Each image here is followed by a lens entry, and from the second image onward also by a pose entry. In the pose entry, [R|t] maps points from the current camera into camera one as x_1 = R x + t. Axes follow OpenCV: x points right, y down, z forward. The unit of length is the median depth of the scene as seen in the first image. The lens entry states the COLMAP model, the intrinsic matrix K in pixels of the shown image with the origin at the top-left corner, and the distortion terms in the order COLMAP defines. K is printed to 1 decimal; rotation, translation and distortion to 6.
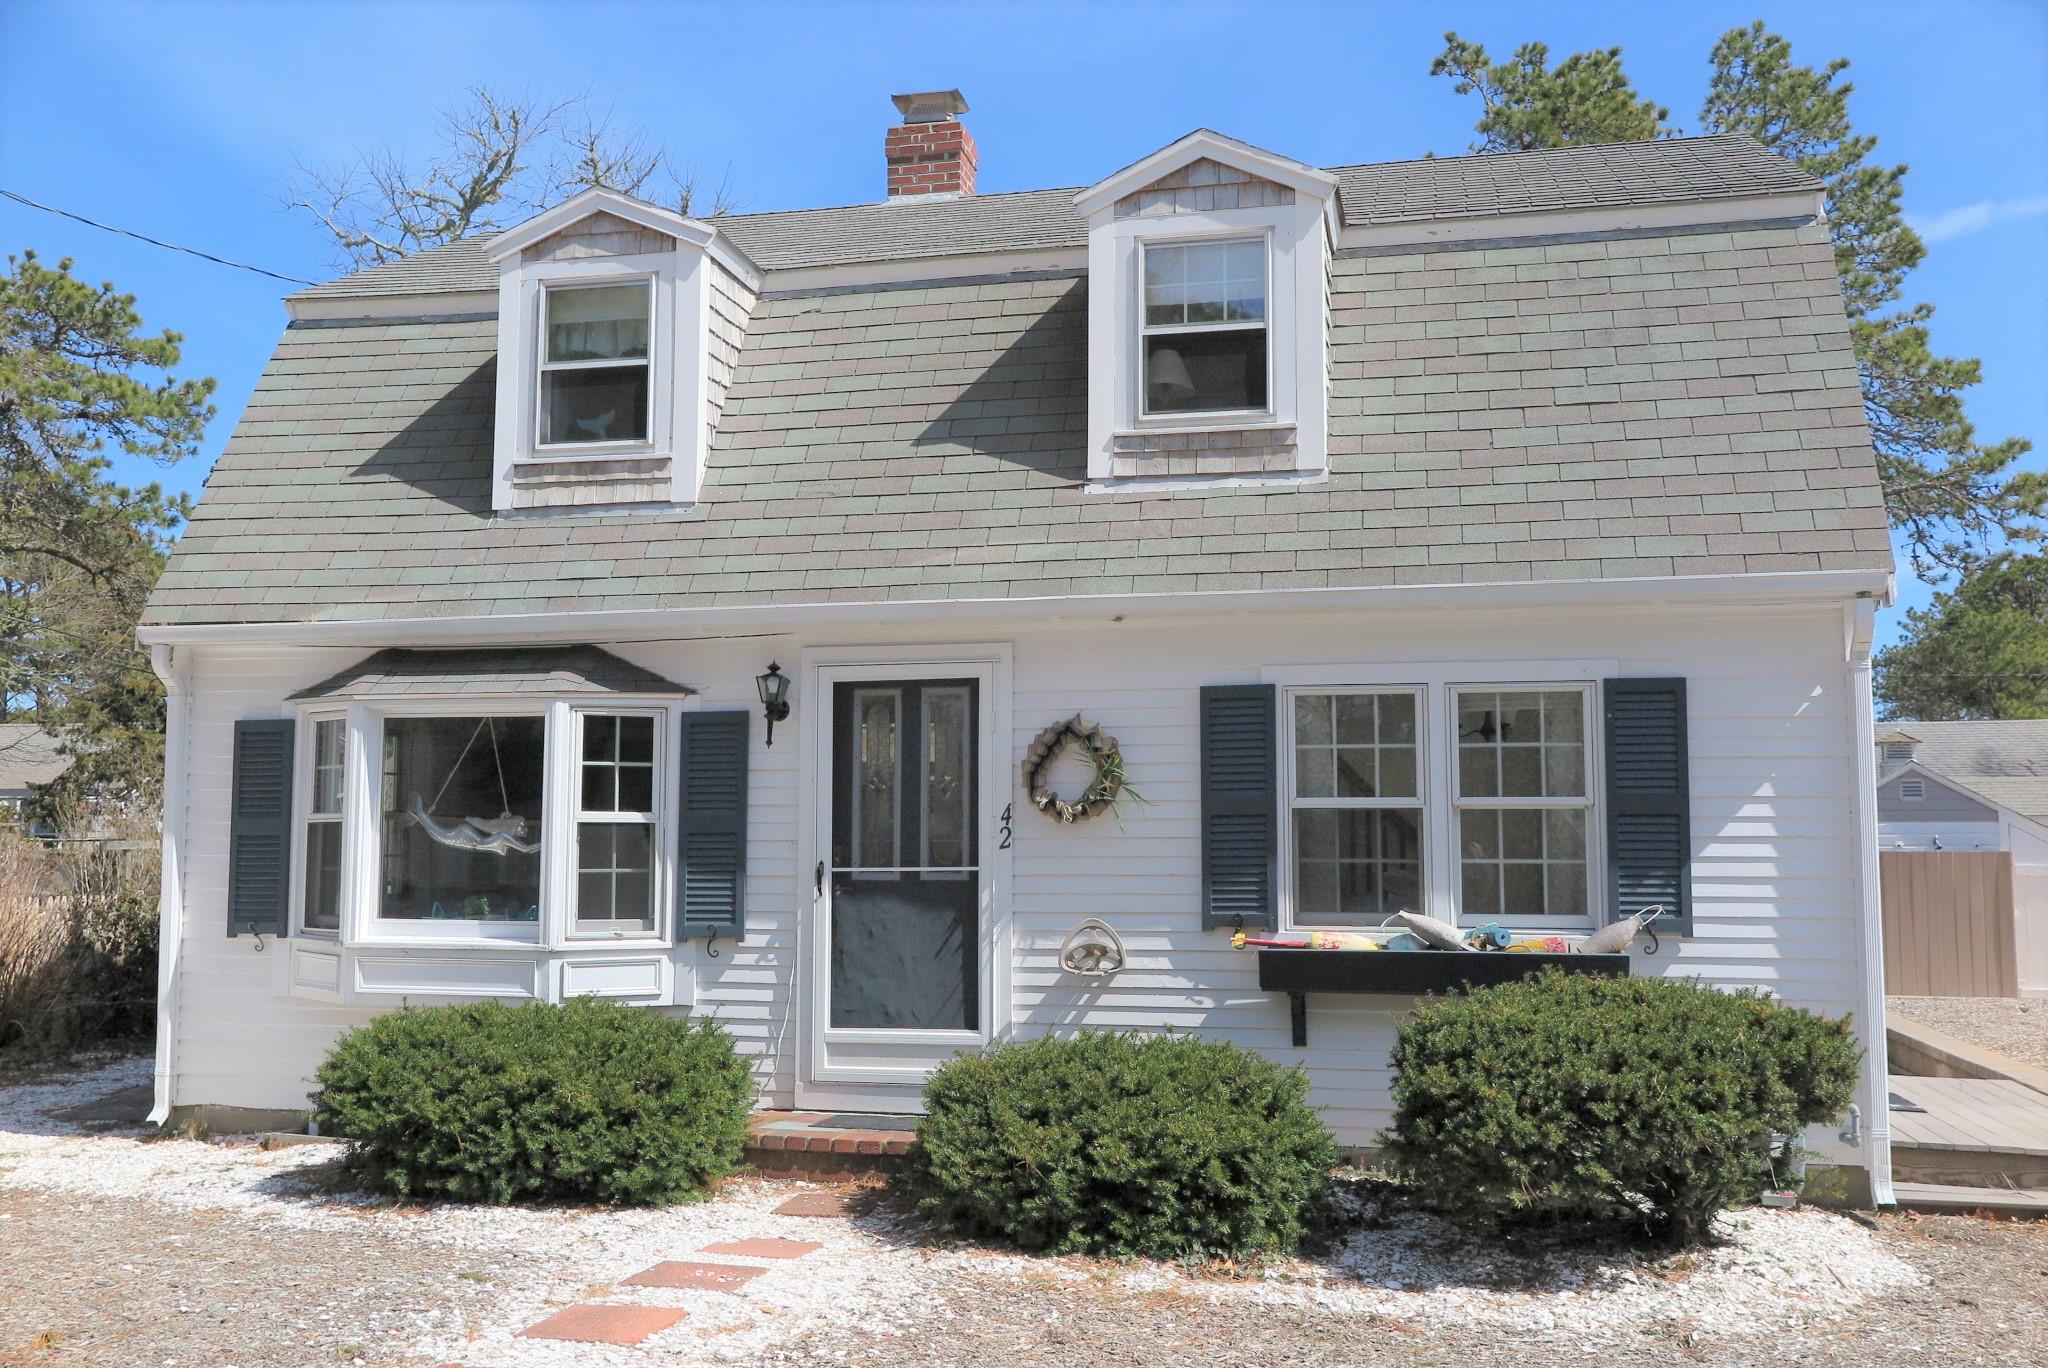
lens RADIAL K [[1839.0, 0, 1024.0], [0, 1839.0, 684.0], [0, 0, 1]] dist [0.001565, 0.015282]
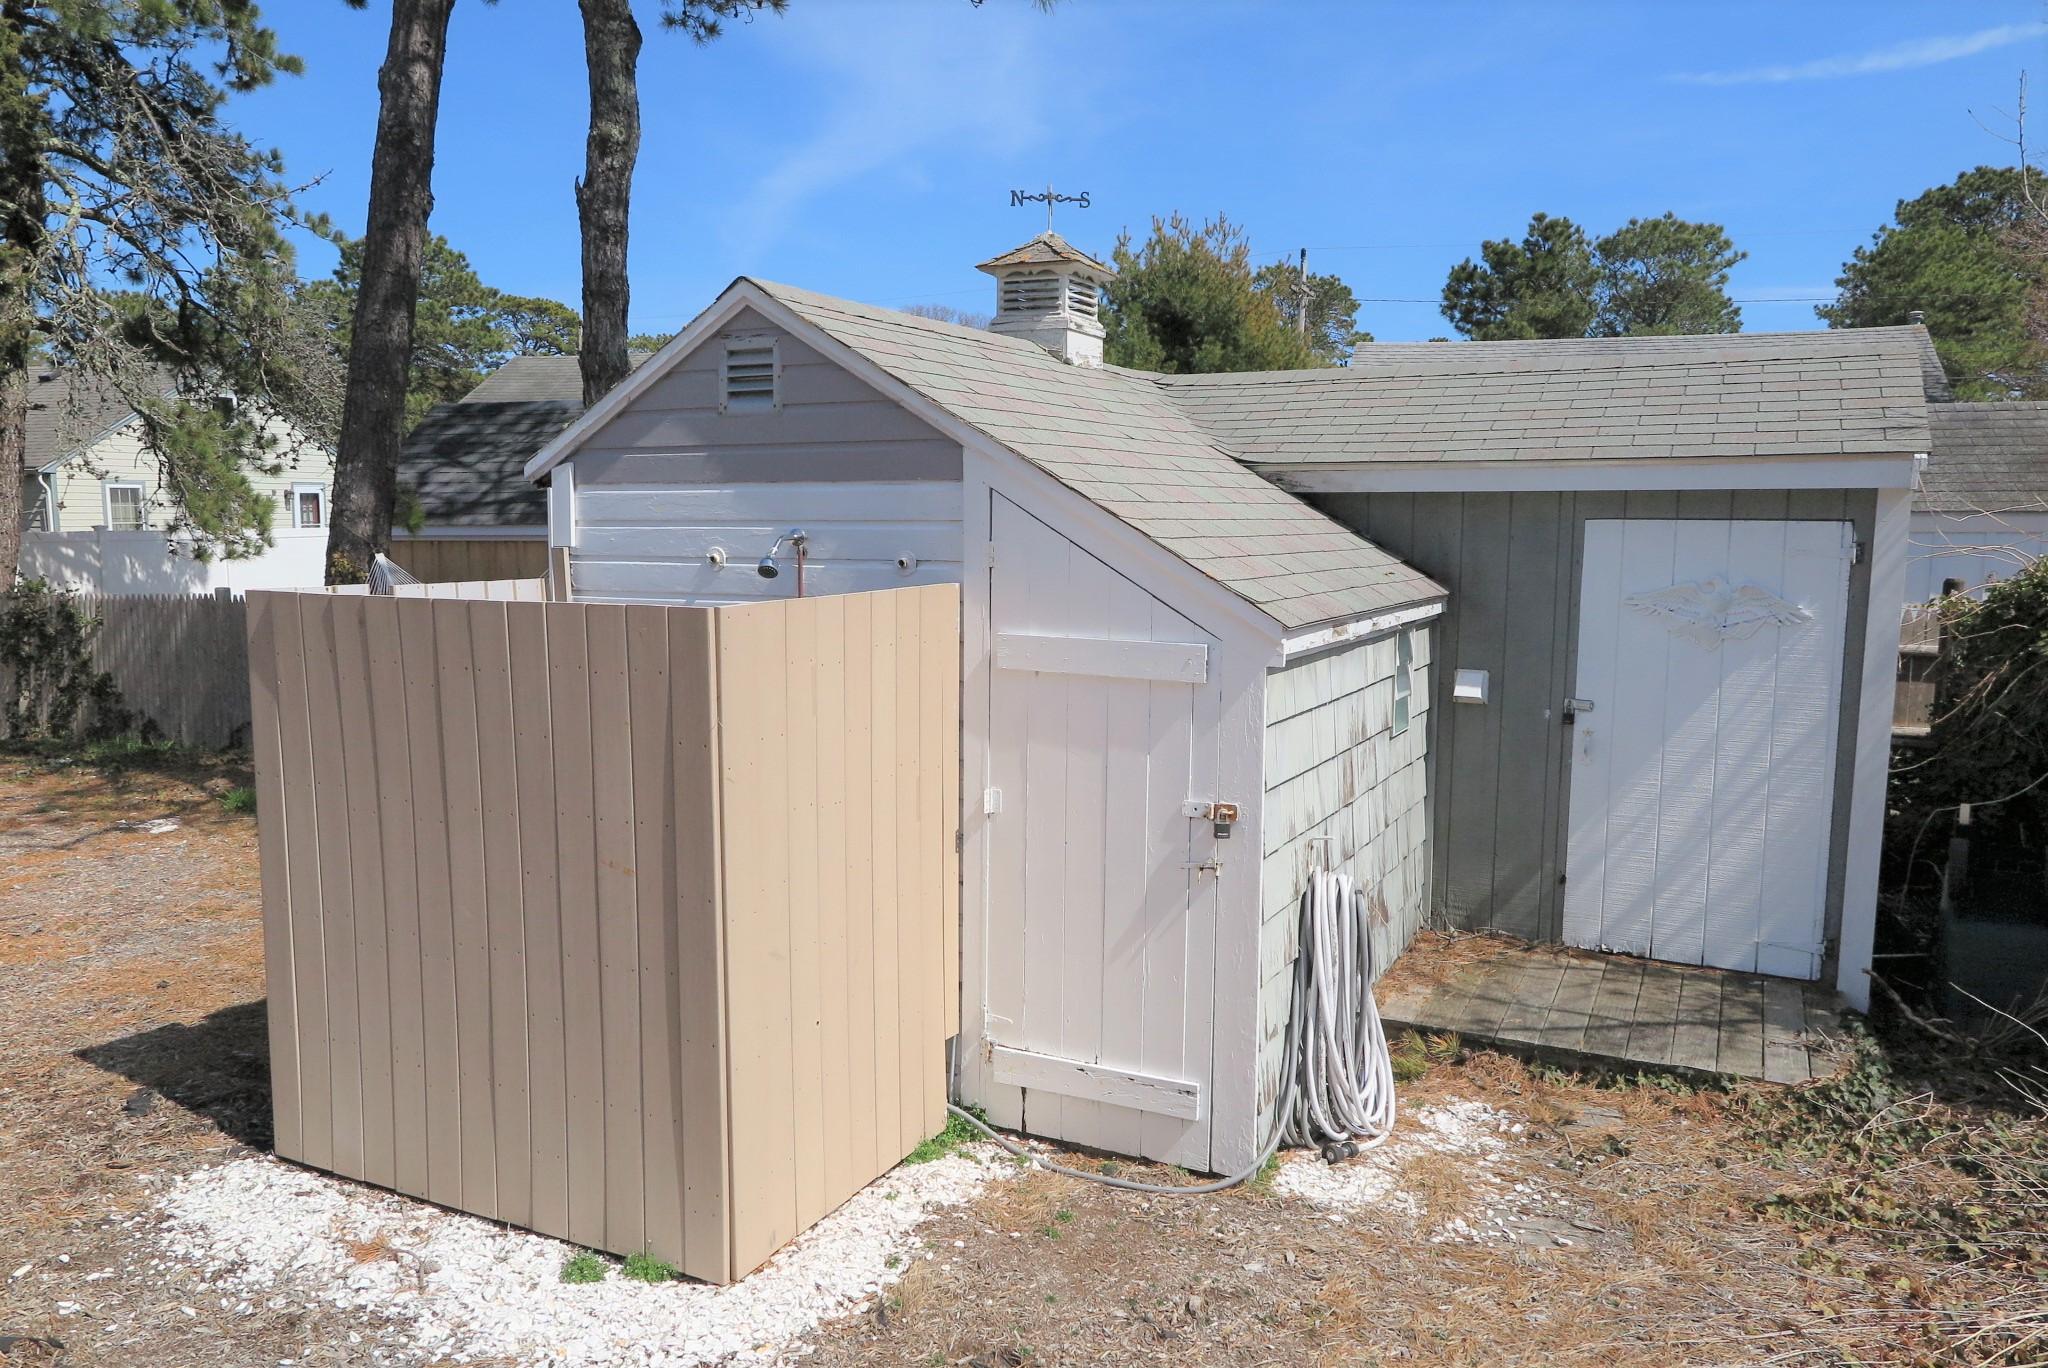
lens RADIAL K [[1467.9, 0, 1024.0], [0, 1467.9, 684.0], [0, 0, 1]] dist [-0.002899, 0.007824]
pose [[0.994798, 0.006841, -0.101635, 1.257217], [0.014721, 0.977613, 0.209894, 0.128000], [0.100795, -0.210299, 0.972427, 1.711014]]
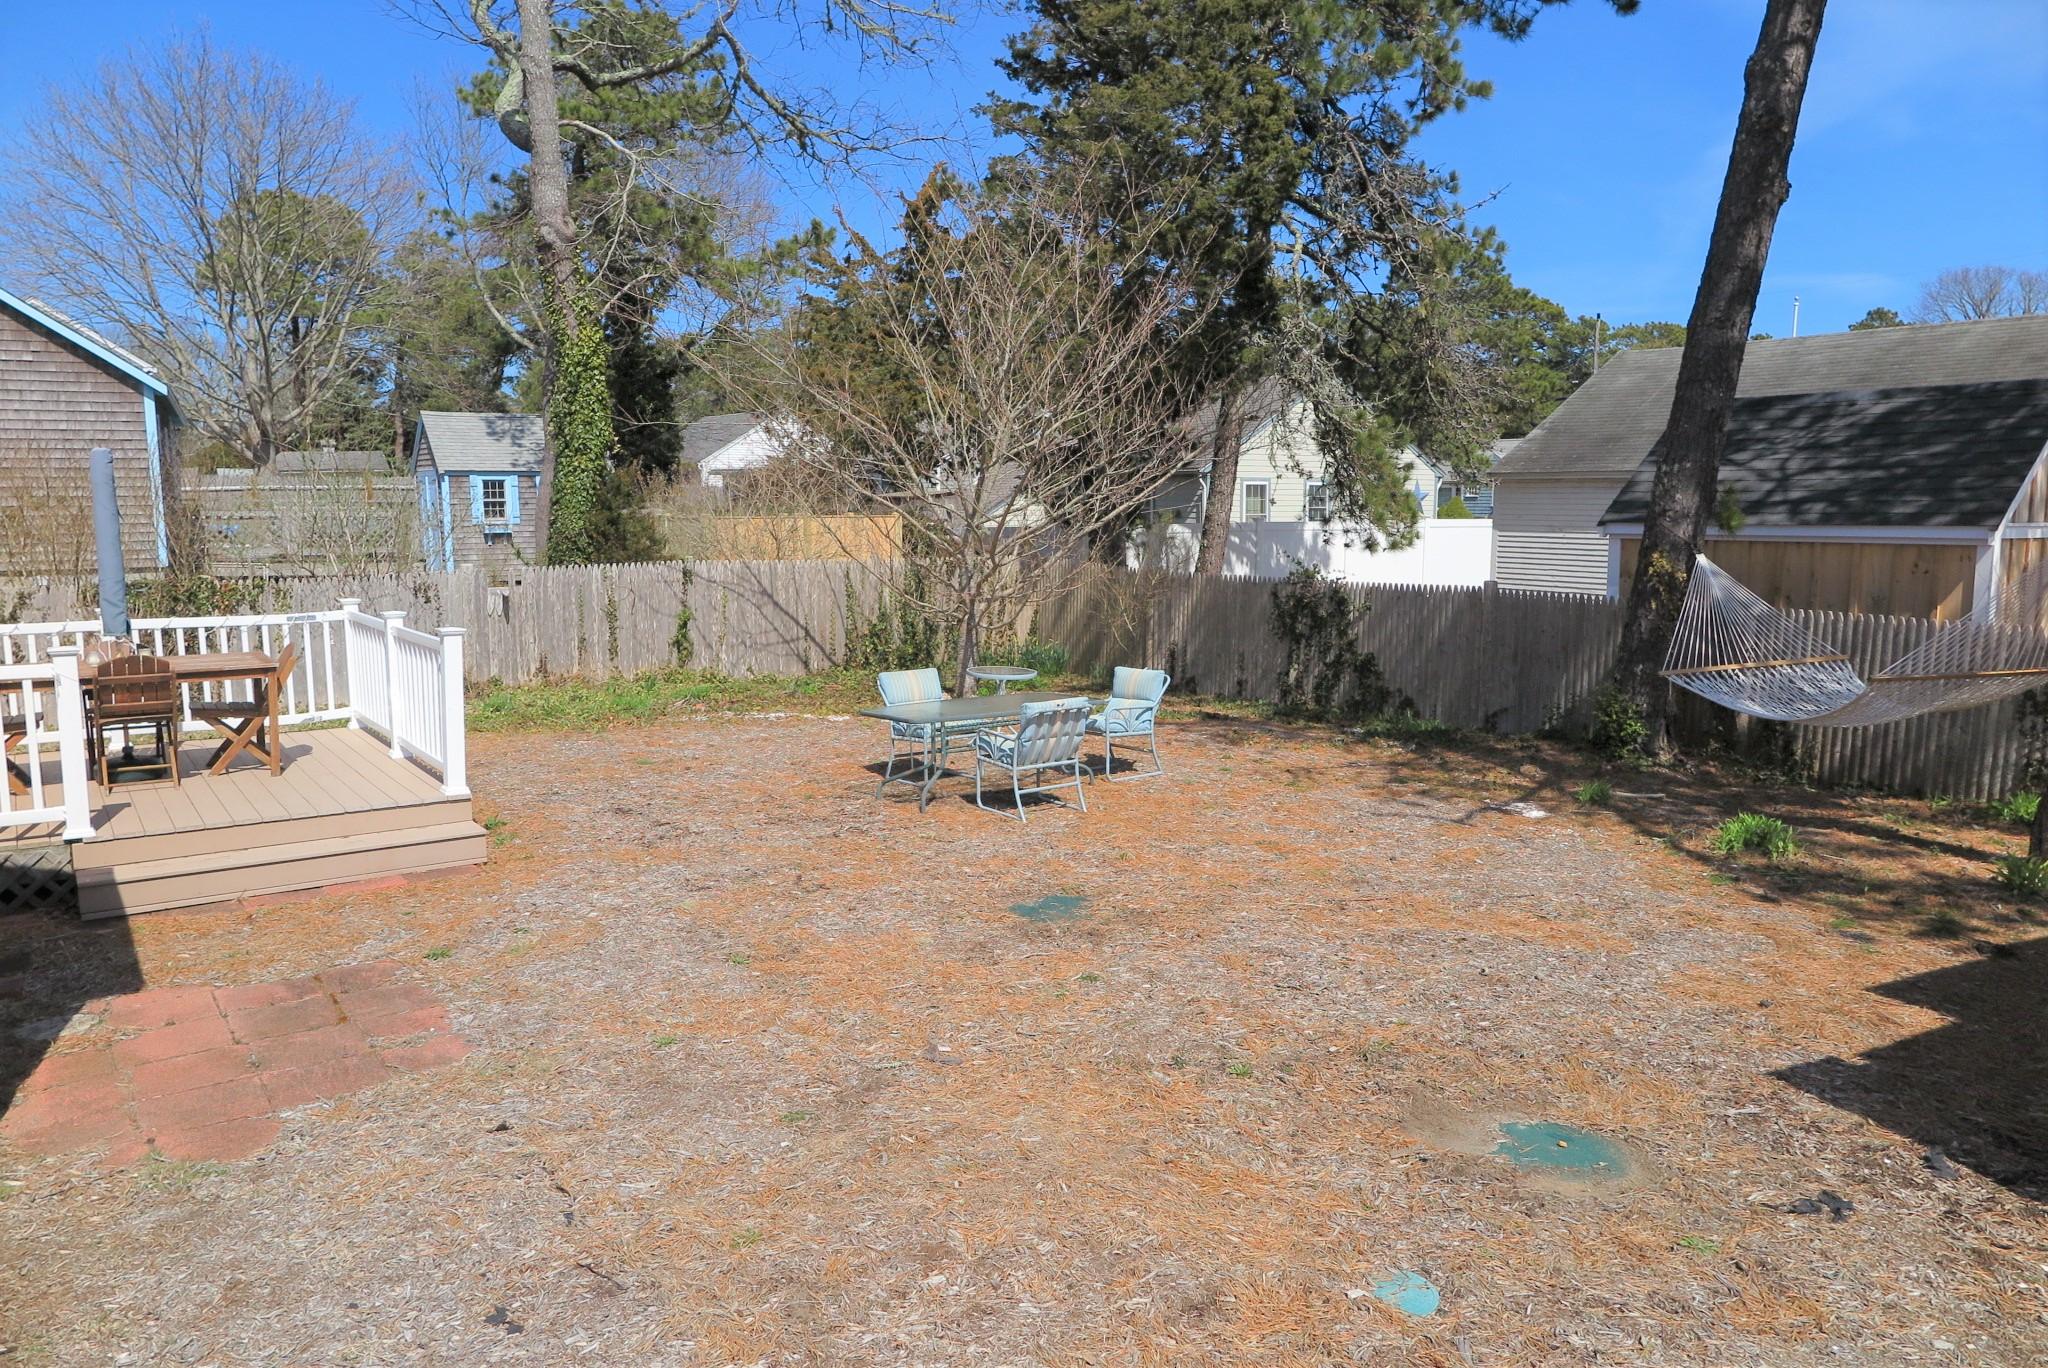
lens RADIAL K [[1394.6, 0, 1024.0], [0, 1394.6, 684.0], [0, 0, 1]] dist [-0.011048, 0.001602]
pose [[0.748867, 0.081338, -0.657710, 0.952773], [0.066743, 0.978137, 0.196958, 0.112304], [0.659351, -0.191393, 0.727066, 1.650574]]
